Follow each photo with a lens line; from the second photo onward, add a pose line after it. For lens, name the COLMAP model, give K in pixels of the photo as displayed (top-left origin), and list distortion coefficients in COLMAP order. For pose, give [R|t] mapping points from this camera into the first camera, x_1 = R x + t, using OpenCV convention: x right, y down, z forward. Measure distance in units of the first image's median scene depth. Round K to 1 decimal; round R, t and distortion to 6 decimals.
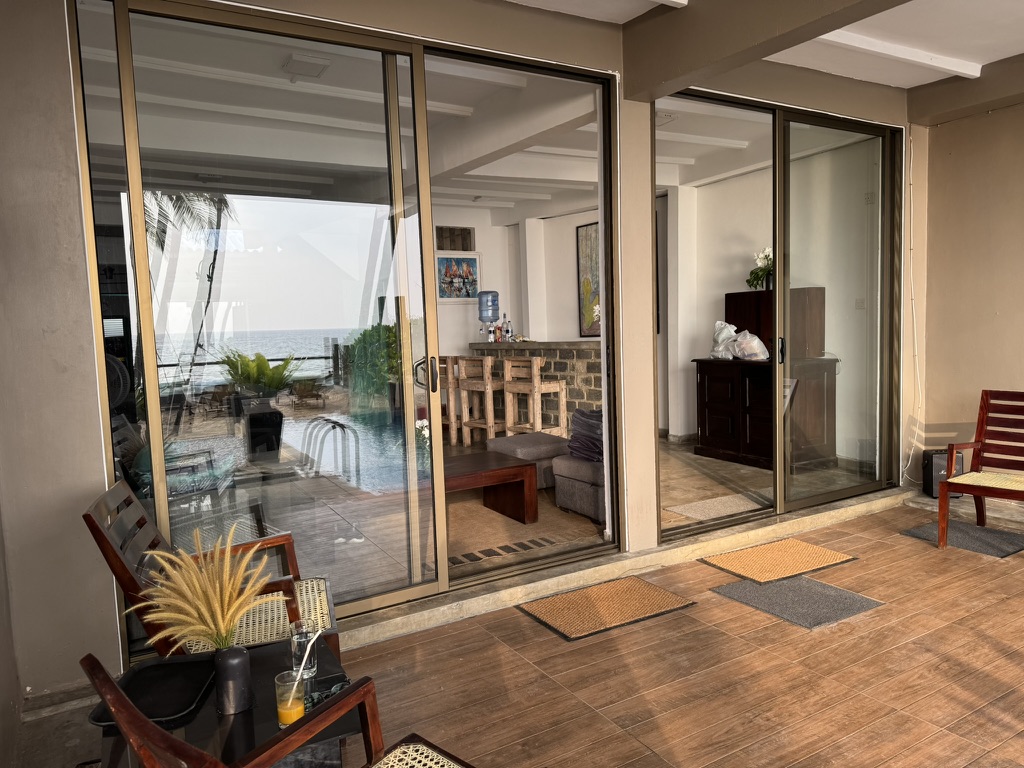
lens RADIAL K [[725.0, 0, 512.7], [0, 725.0, 377.9], [0, 0, 1]] dist [0.052721, -0.023623]
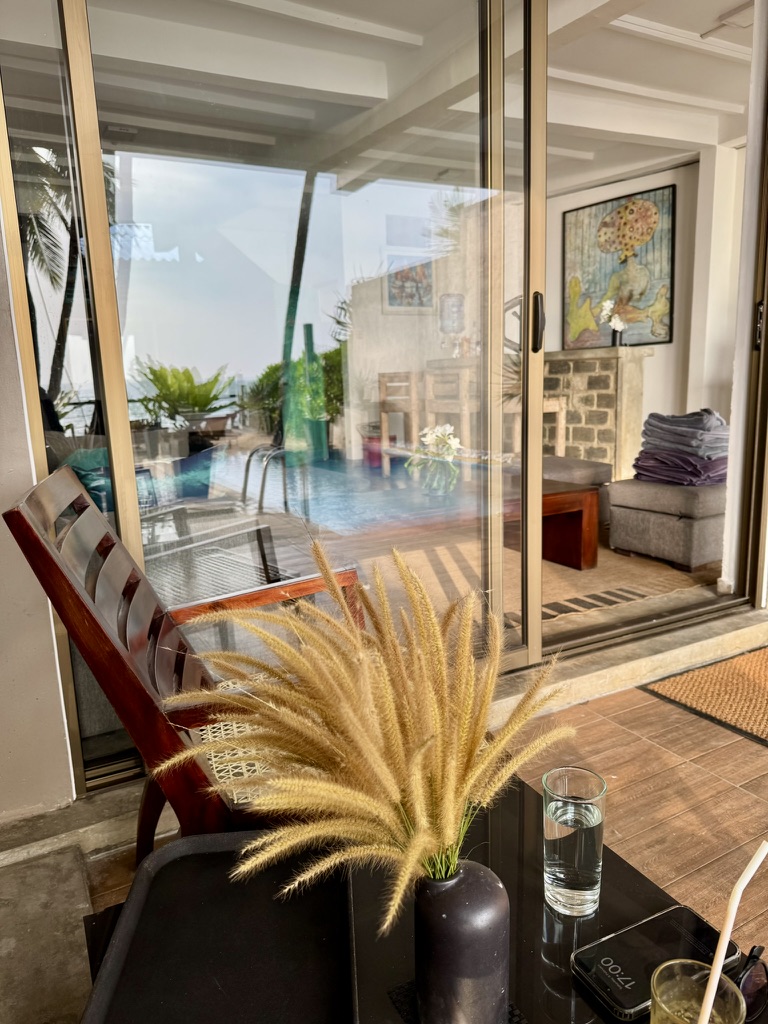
lens RADIAL K [[725.0, 0, 383.9], [0, 725.0, 516.6], [0, 0, 1]] dist [0.052721, -0.023623]
pose [[0.999805, 0.005562, -0.018942, -0.171097], [-0.003389, 0.993601, 0.112893, 0.067180], [0.019449, -0.112807, 0.993427, 0.280375]]
